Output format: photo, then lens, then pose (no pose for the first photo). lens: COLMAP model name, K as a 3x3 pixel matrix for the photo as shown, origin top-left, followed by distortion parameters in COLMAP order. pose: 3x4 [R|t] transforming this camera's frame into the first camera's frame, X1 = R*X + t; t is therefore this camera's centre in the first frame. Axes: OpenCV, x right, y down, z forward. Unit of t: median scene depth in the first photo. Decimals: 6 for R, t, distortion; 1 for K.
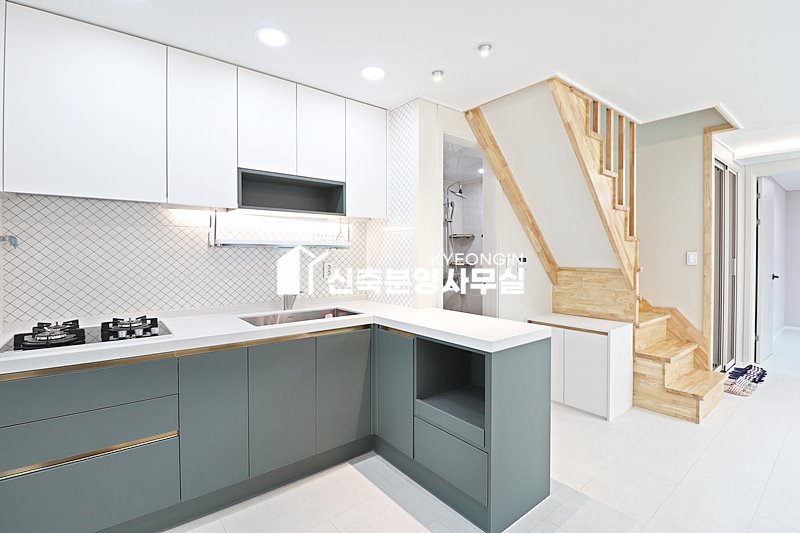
lens RADIAL K [[369.7, 0, 402.8], [0, 369.7, 261.1], [0, 0, 1]] dist [-0.008205, -0.006540]
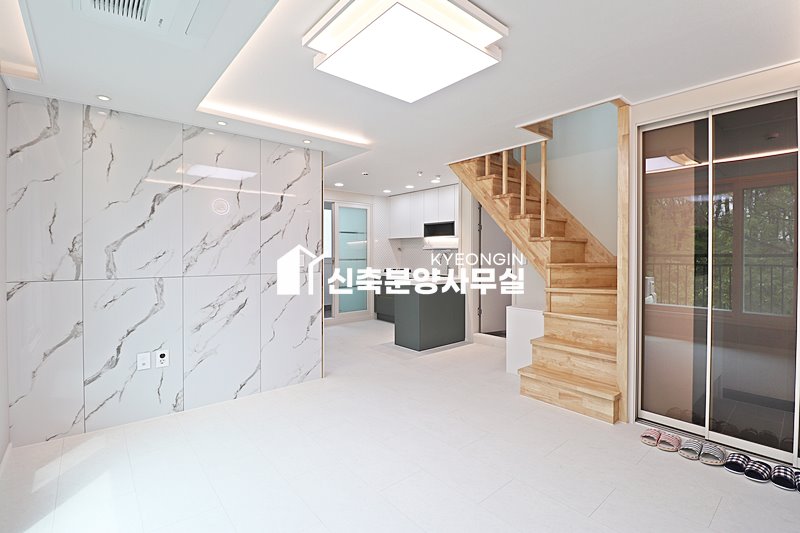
lens RADIAL K [[369.7, 0, 399.9], [0, 369.7, 258.4], [0, 0, 1]] dist [-0.008205, -0.006540]
pose [[0.022992, 0.013417, -0.999646, 2.199644], [-0.019635, 0.999723, 0.012967, -0.004301], [0.999543, 0.019330, 0.023249, 0.628765]]
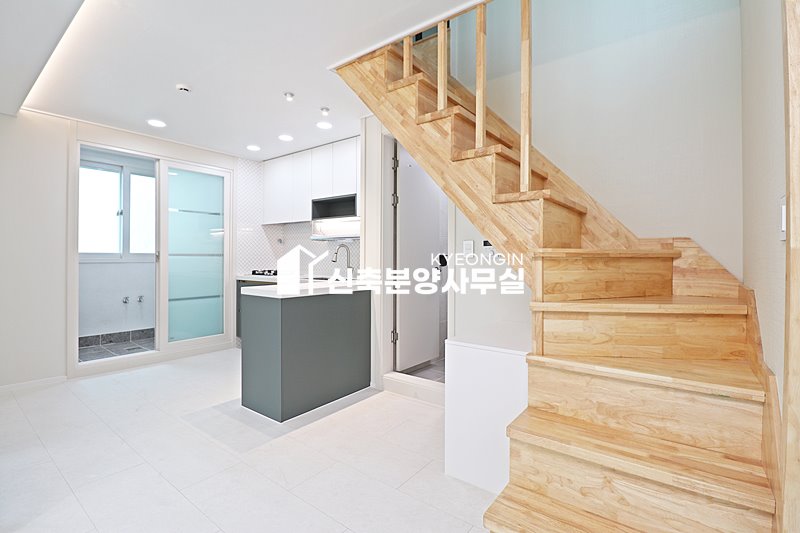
lens RADIAL K [[369.7, 0, 402.4], [0, 369.7, 258.1], [0, 0, 1]] dist [-0.008205, -0.006540]
pose [[0.245583, 0.002186, -0.969373, 1.360557], [-0.021906, 0.999755, -0.003295, 0.046109], [0.969128, 0.022044, 0.245571, 0.844391]]
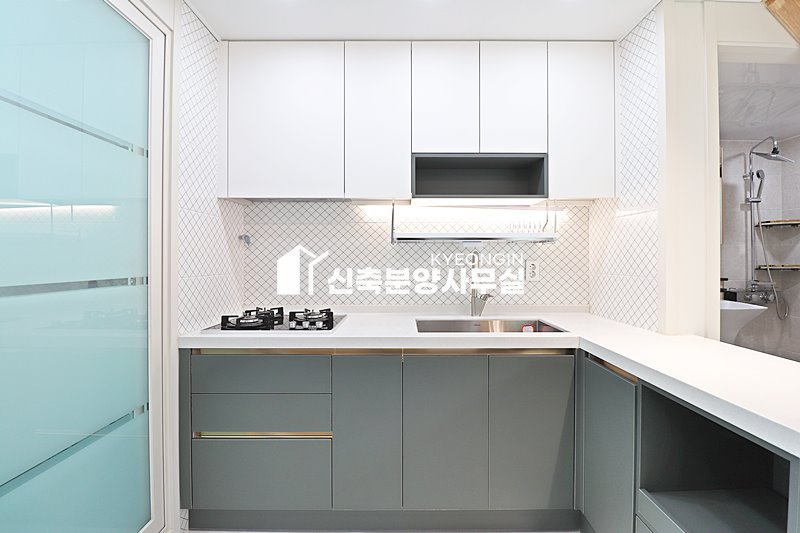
lens RADIAL K [[369.7, 0, 402.4], [0, 369.7, 258.8], [0, 0, 1]] dist [-0.008205, -0.006540]
pose [[0.782594, 0.002610, -0.622527, 0.082510], [-0.011390, 0.999884, -0.010126, 0.012227], [0.622428, 0.015016, 0.782533, 0.241137]]
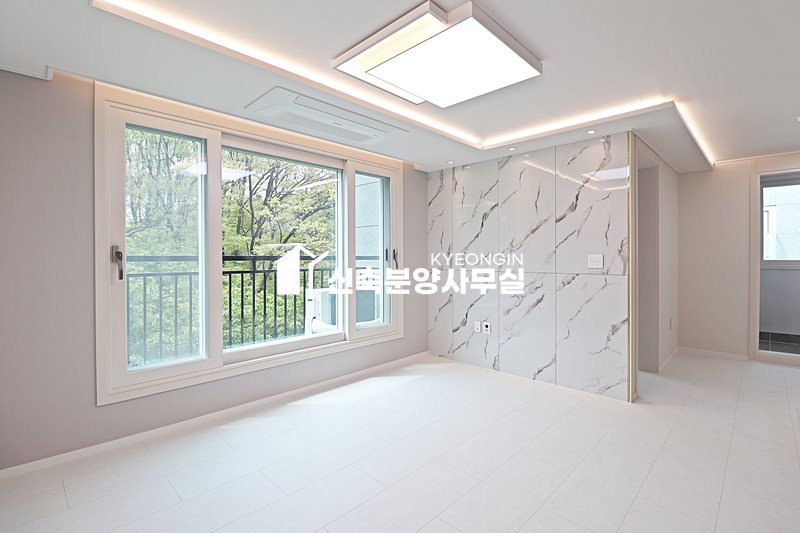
lens RADIAL K [[369.7, 0, 405.0], [0, 369.7, 261.6], [0, 0, 1]] dist [-0.008205, -0.006540]
pose [[-0.992189, 0.010020, -0.124344, 1.575222], [0.005822, 0.999402, 0.034079, -0.017968], [0.124611, 0.033089, -0.991654, 1.536427]]
